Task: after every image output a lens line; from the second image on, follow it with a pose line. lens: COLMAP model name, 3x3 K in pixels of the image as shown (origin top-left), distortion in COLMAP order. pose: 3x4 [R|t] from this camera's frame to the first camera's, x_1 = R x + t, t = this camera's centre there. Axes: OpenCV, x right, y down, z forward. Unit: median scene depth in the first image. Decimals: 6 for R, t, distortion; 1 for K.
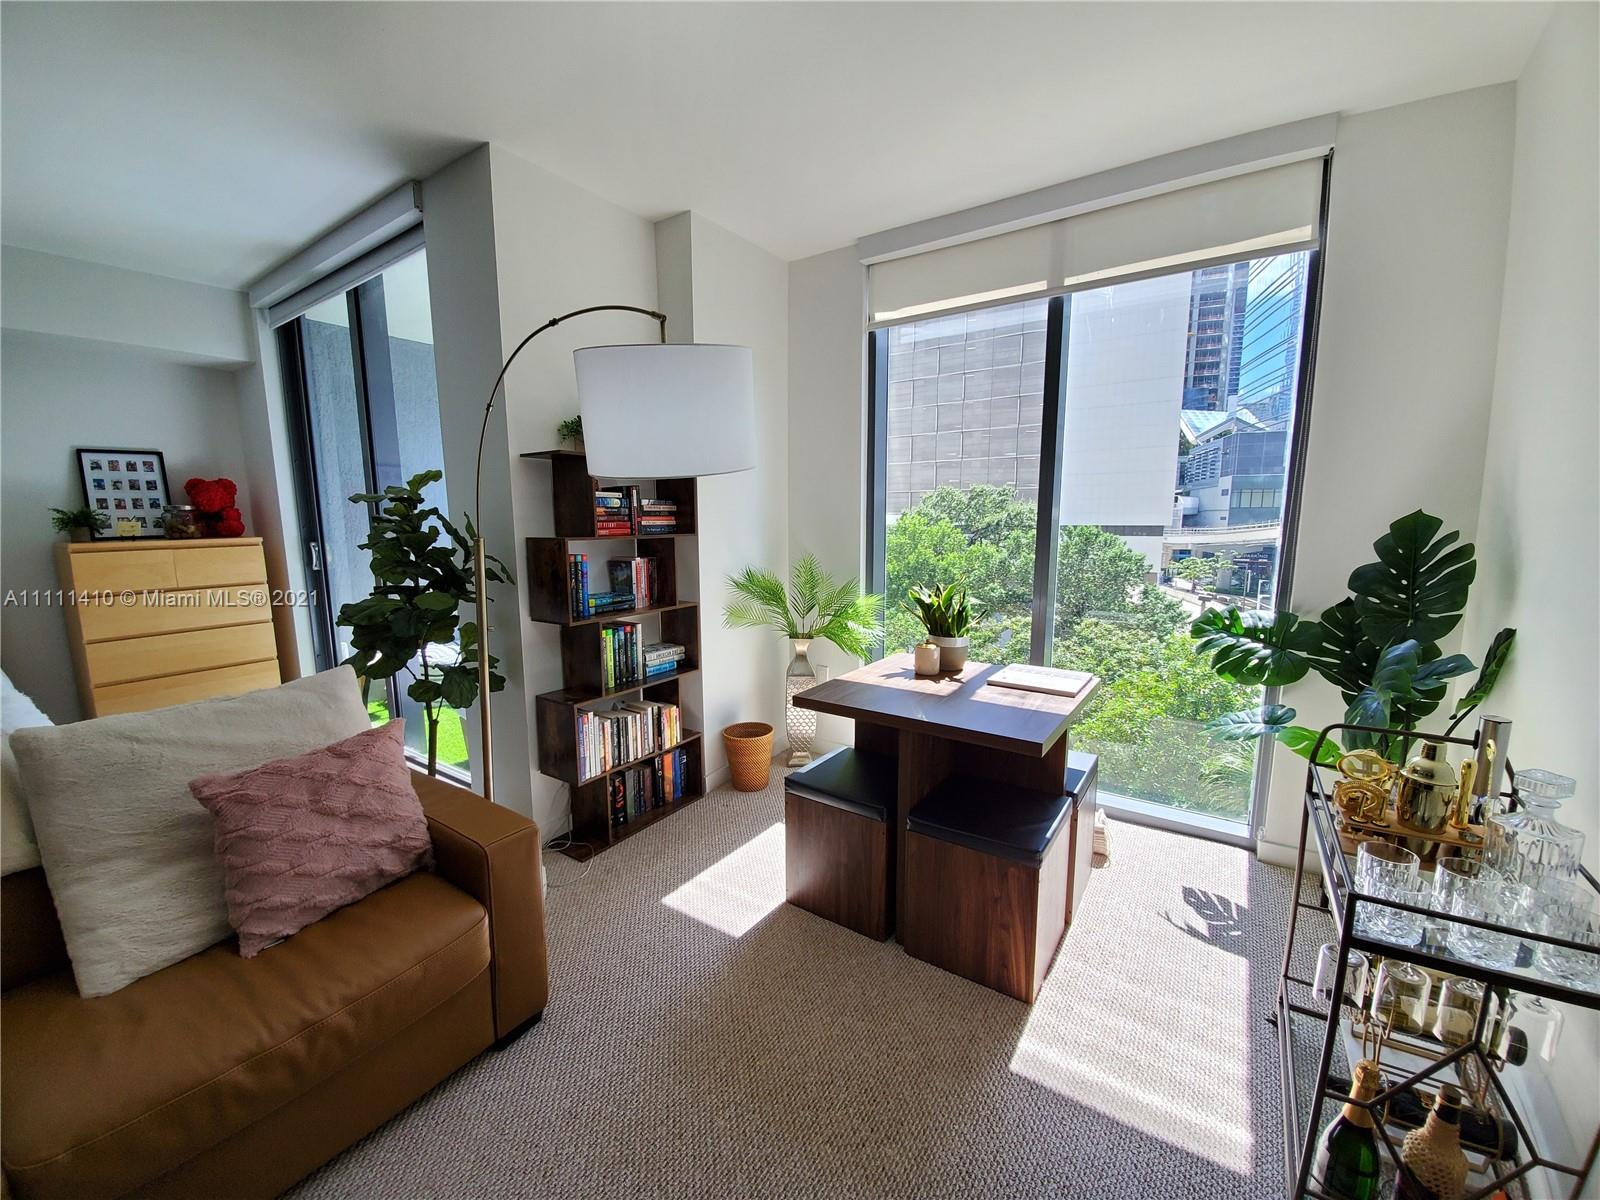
lens RADIAL K [[632.6, 0, 787.5], [0, 632.6, 611.2], [0, 0, 1]] dist [0.011784, -0.016625]
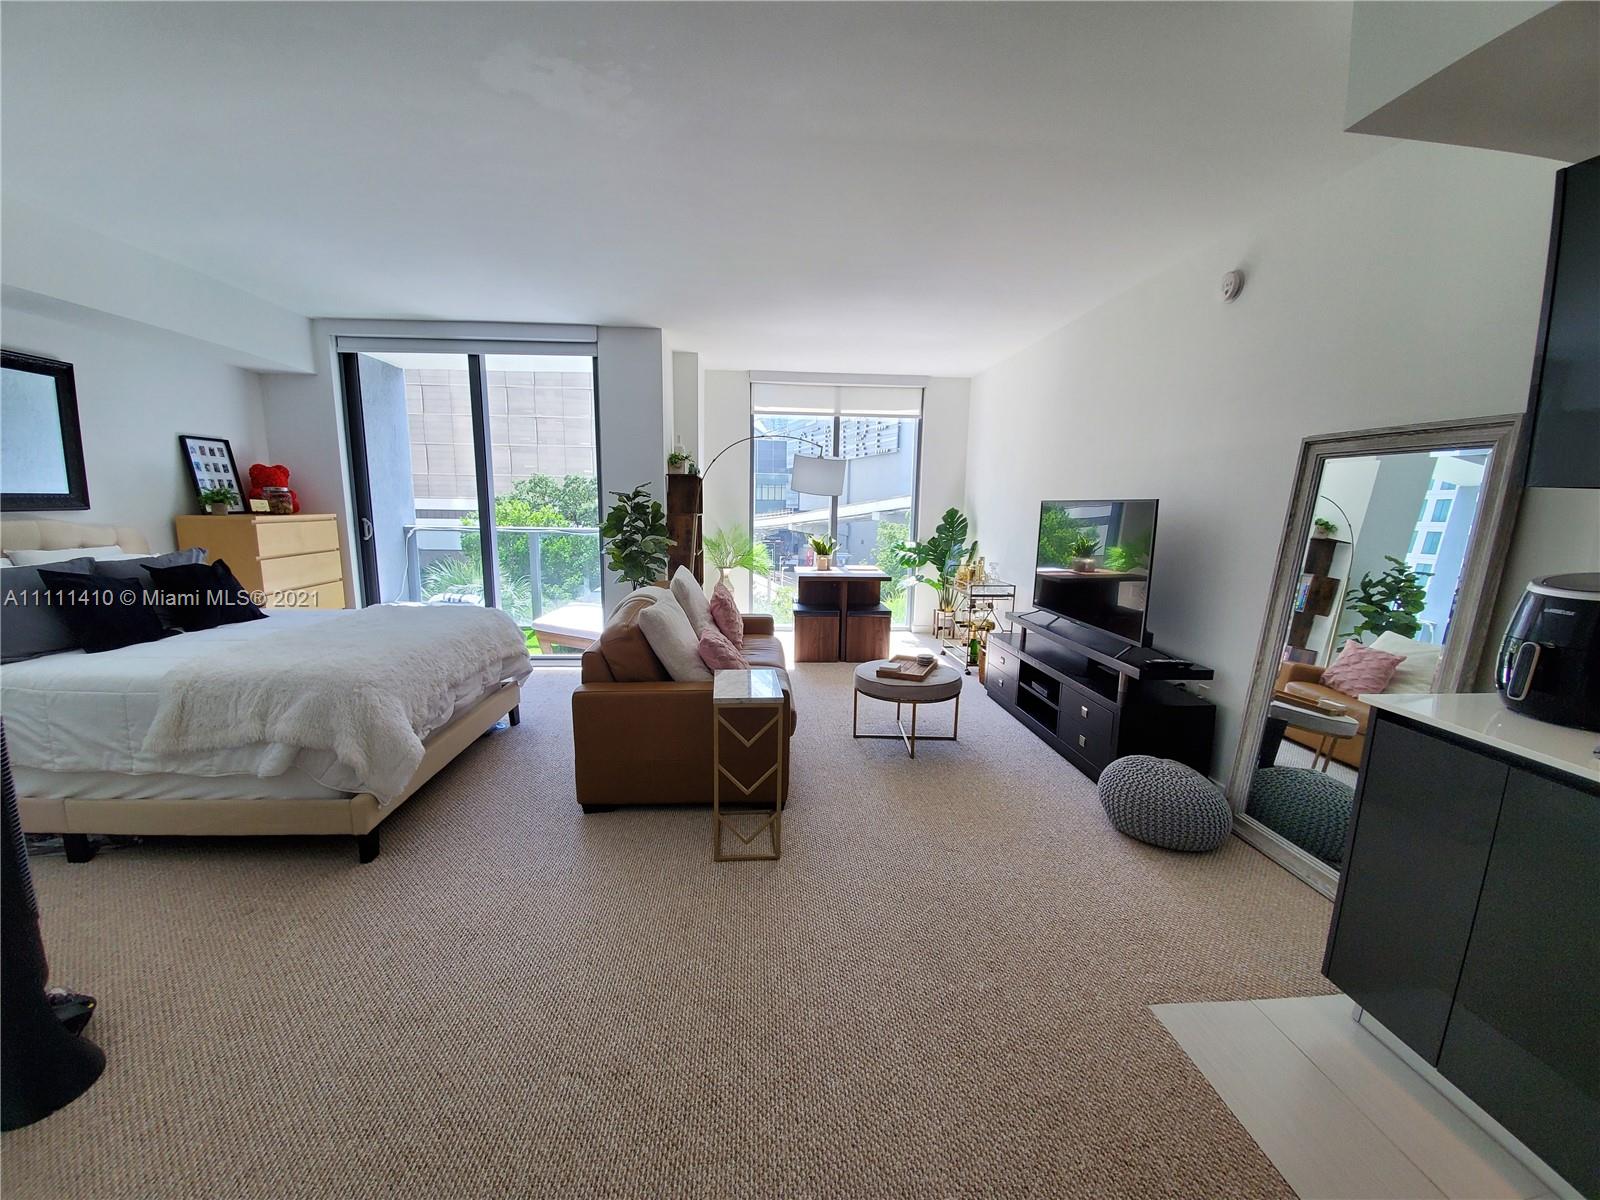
lens RADIAL K [[632.6, 0, 787.5], [0, 632.6, 611.2], [0, 0, 1]] dist [0.011784, -0.016625]
pose [[0.787155, -0.085045, 0.610864, -0.933043], [0.072329, 0.996342, 0.045509, 0.089065], [-0.612500, 0.008361, 0.790427, -0.580330]]
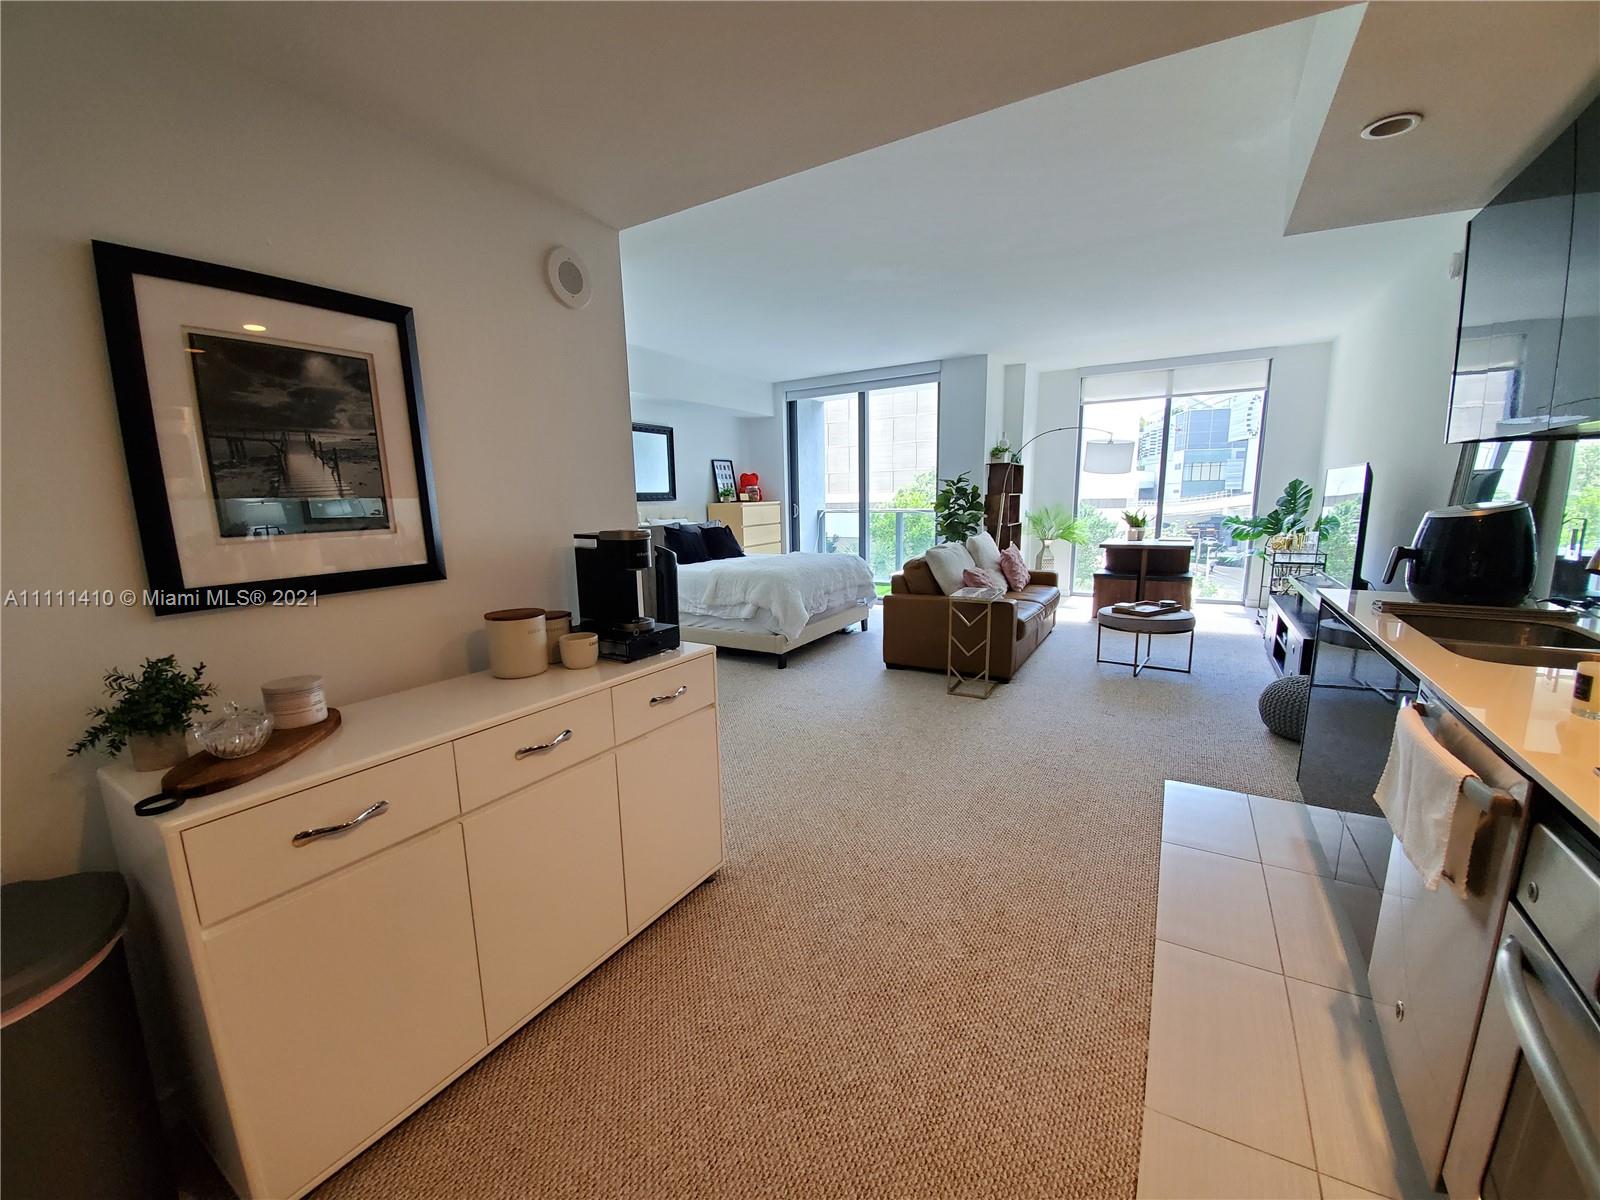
lens RADIAL K [[632.6, 0, 787.5], [0, 632.6, 611.2], [0, 0, 1]] dist [0.011784, -0.016625]
pose [[0.998122, -0.027523, 0.054729, -0.952633], [0.025865, 0.999191, 0.030781, 0.185800], [-0.055532, -0.029308, 0.998027, -1.117646]]
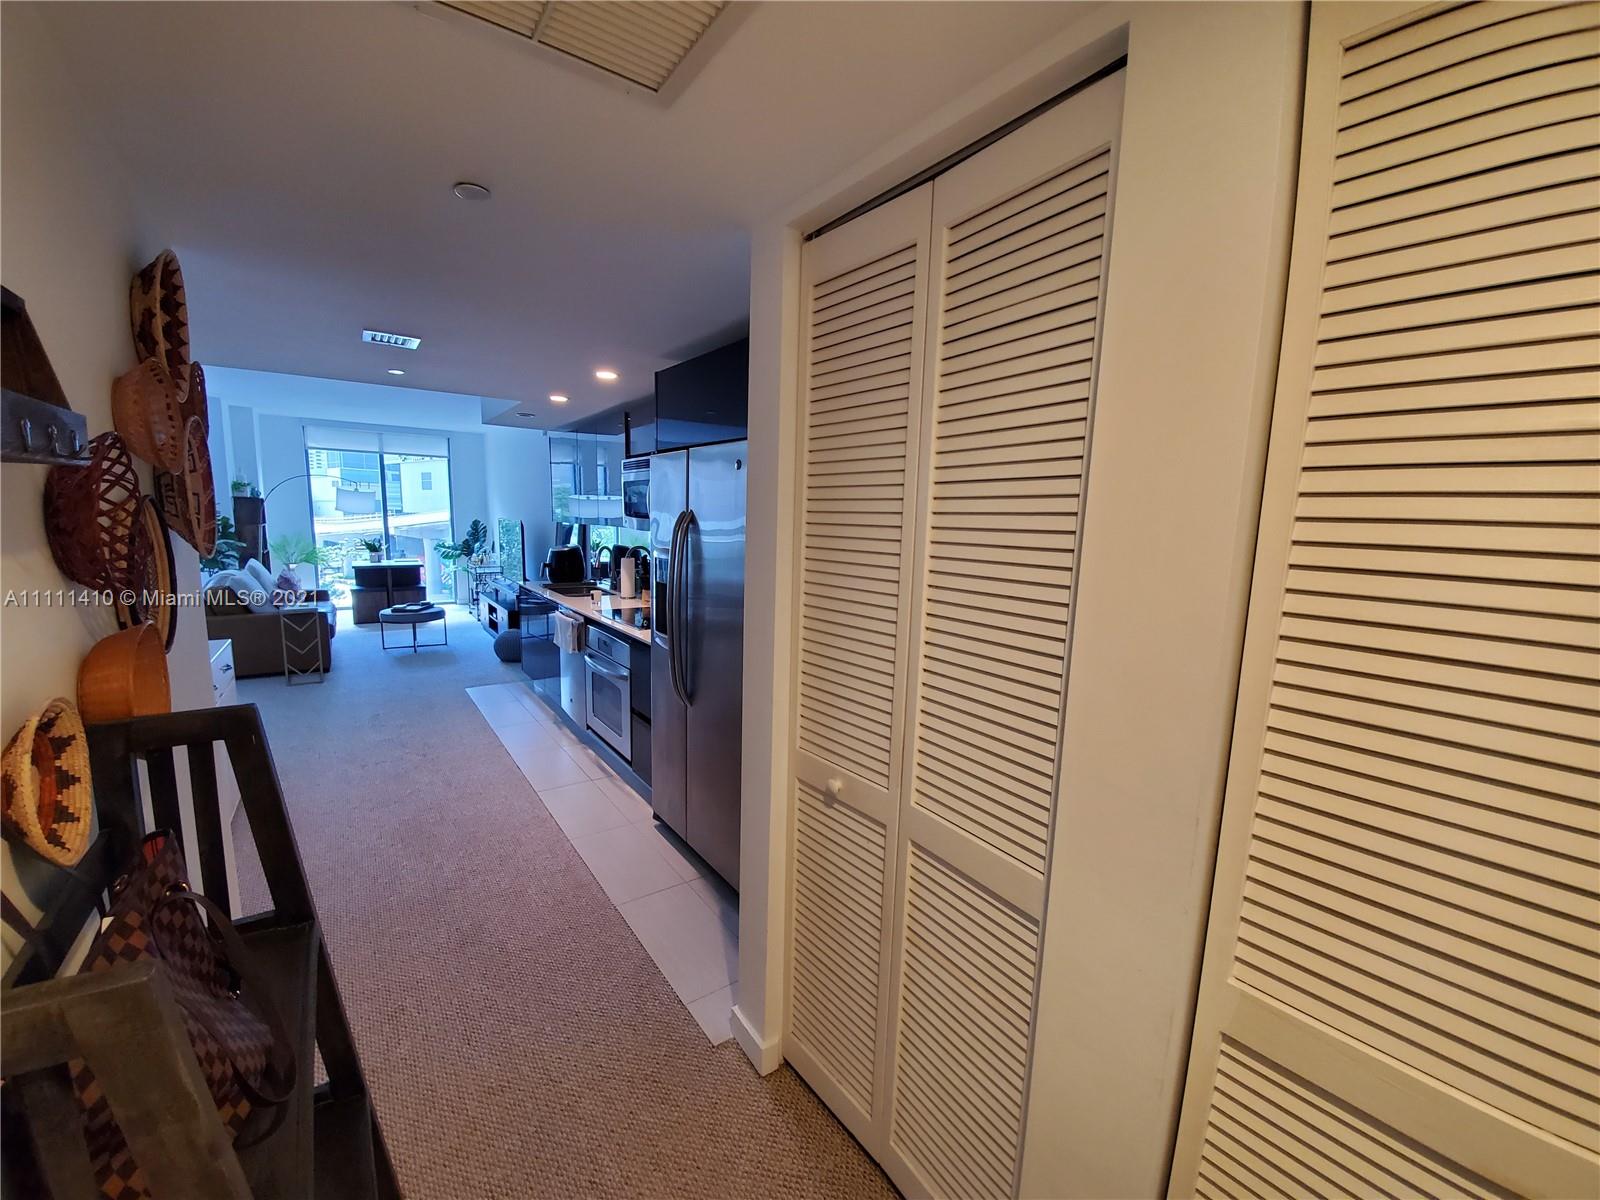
lens RADIAL K [[629.1, 0, 783.8], [0, 629.1, 611.4], [0, 0, 1]] dist [0.020376, -0.019016]
pose [[0.348850, -0.126258, 0.928635, -1.543856], [0.110929, 0.989481, 0.092860, 0.196828], [-0.930590, 0.070619, 0.359186, -1.610603]]
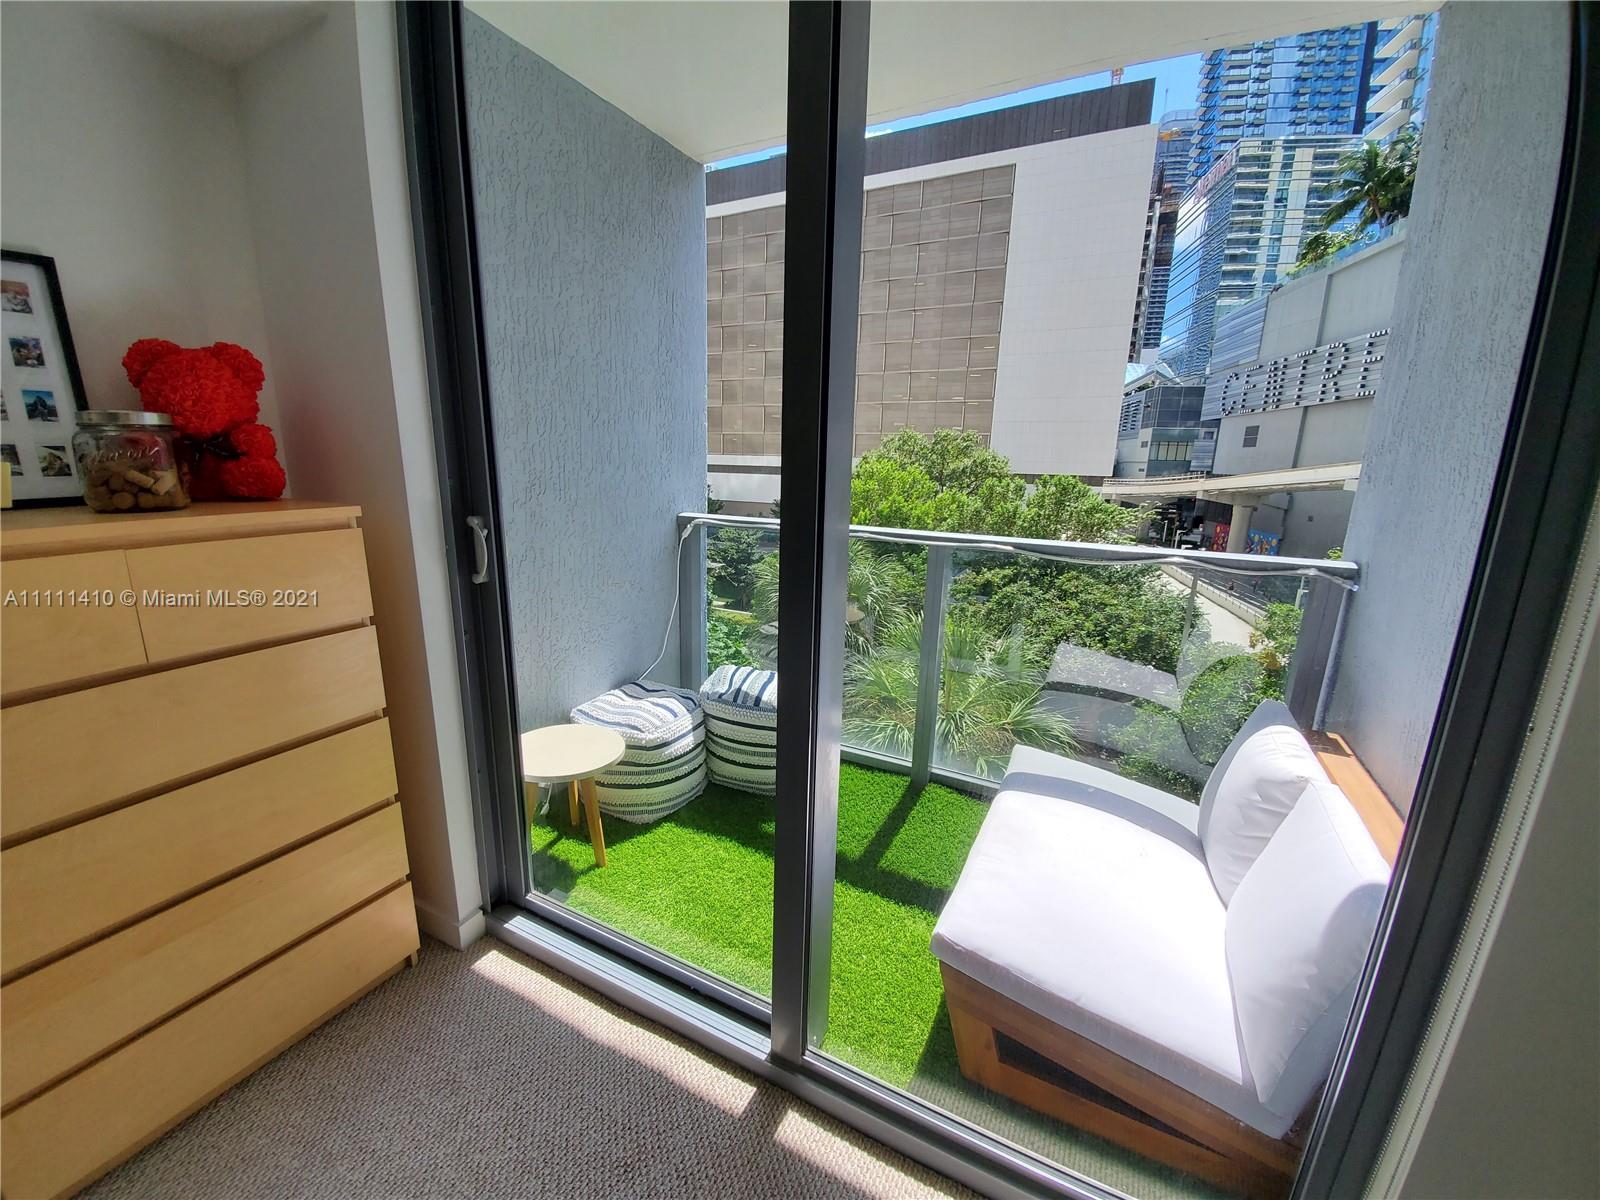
lens RADIAL K [[632.6, 0, 787.5], [0, 632.6, 611.2], [0, 0, 1]] dist [0.011784, -0.016625]
pose [[0.992313, -0.001041, 0.123753, -0.638604], [-0.010221, 0.995860, 0.090329, -0.092900], [-0.123335, -0.090900, 0.988193, 0.600241]]
